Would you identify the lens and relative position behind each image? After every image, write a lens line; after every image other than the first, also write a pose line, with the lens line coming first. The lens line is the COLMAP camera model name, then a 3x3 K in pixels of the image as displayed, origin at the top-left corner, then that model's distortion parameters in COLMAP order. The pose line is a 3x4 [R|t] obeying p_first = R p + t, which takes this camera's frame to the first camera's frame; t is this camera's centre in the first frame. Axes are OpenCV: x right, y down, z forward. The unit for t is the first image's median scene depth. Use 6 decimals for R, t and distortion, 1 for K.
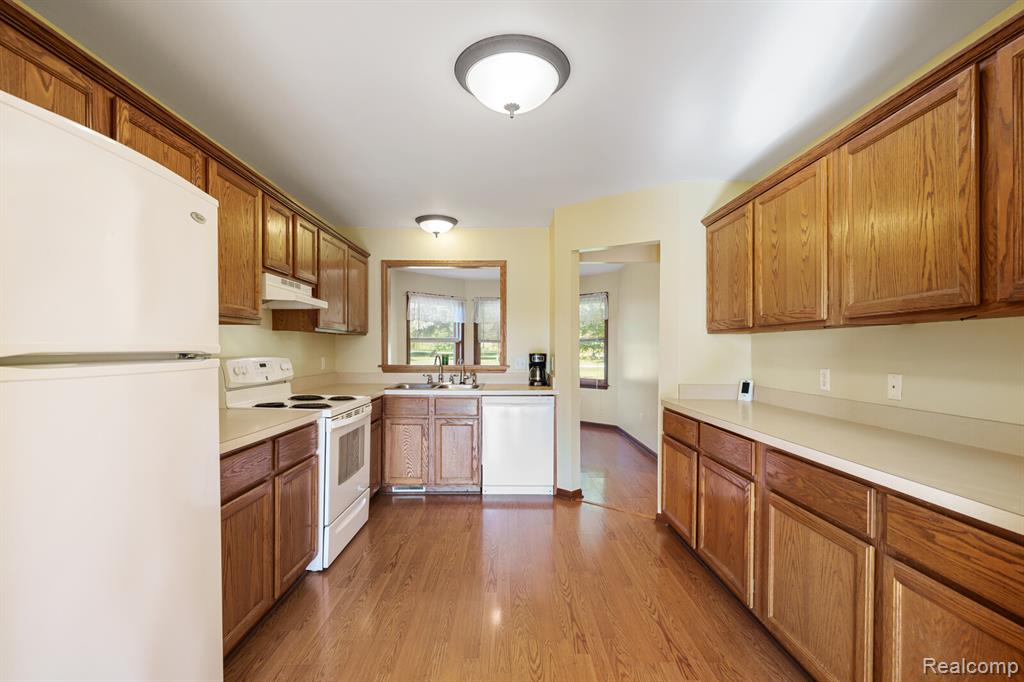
lens RADIAL K [[462.3, 0, 506.1], [0, 462.3, 349.7], [0, 0, 1]] dist [0.000028, 0.000121]
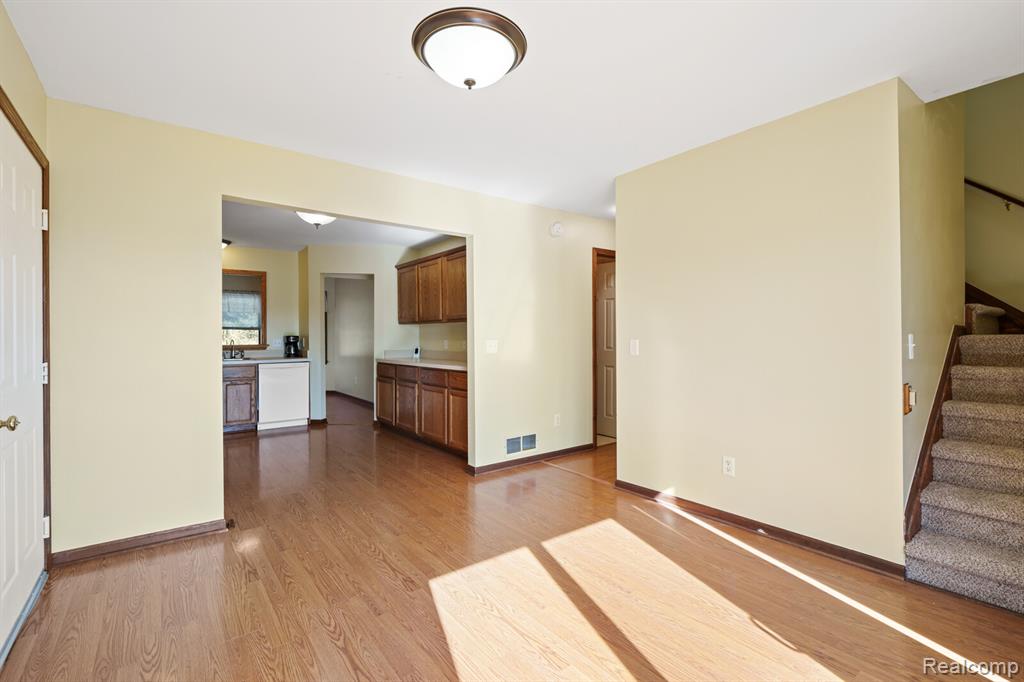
lens RADIAL K [[466.3, 0, 512.0], [0, 466.3, 341.0], [0, 0, 1]] dist [-0.000728, -0.000092]
pose [[0.792590, -0.012219, 0.609633, -0.321326], [0.008301, 0.999923, 0.009249, 0.018280], [-0.609699, -0.002270, 0.792630, -0.710337]]
